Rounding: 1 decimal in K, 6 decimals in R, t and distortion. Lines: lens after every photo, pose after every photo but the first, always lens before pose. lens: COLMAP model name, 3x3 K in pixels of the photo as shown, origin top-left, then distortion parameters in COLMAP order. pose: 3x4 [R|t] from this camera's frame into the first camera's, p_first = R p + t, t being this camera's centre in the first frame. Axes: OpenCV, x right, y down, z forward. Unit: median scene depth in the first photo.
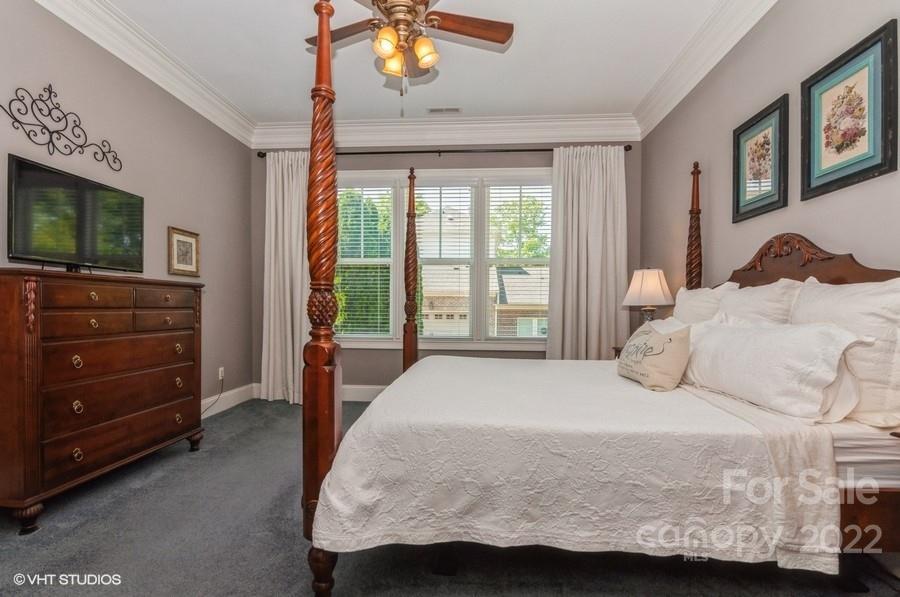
lens RADIAL K [[452.1, 0, 446.1], [0, 452.1, 294.8], [0, 0, 1]] dist [0.000963, -0.000796]
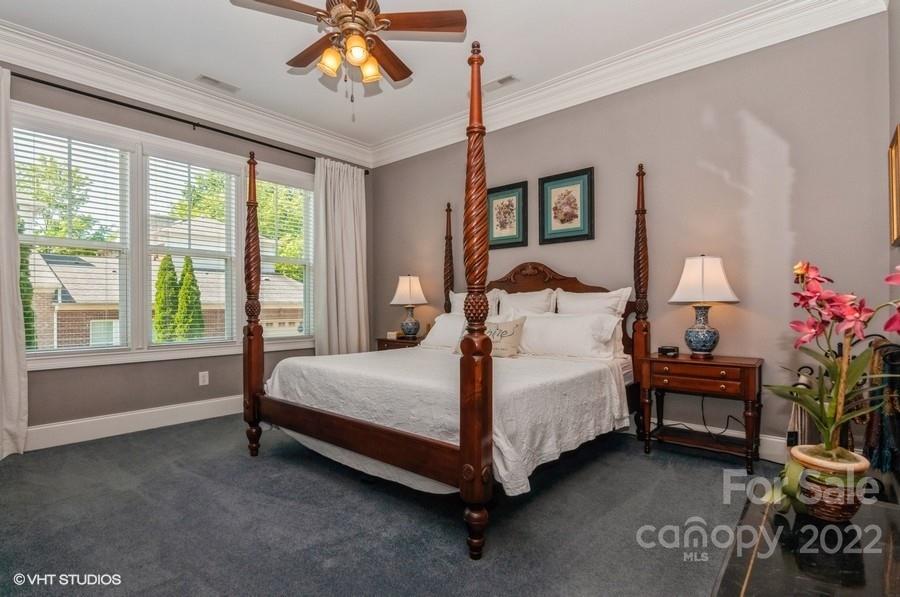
lens RADIAL K [[452.1, 0, 446.1], [0, 452.1, 294.8], [0, 0, 1]] dist [0.000963, -0.000796]
pose [[0.595231, 0.009560, 0.803497, -0.677762], [-0.013072, 0.999912, -0.002213, -0.000783], [-0.803448, -0.009186, 0.595304, 0.178821]]
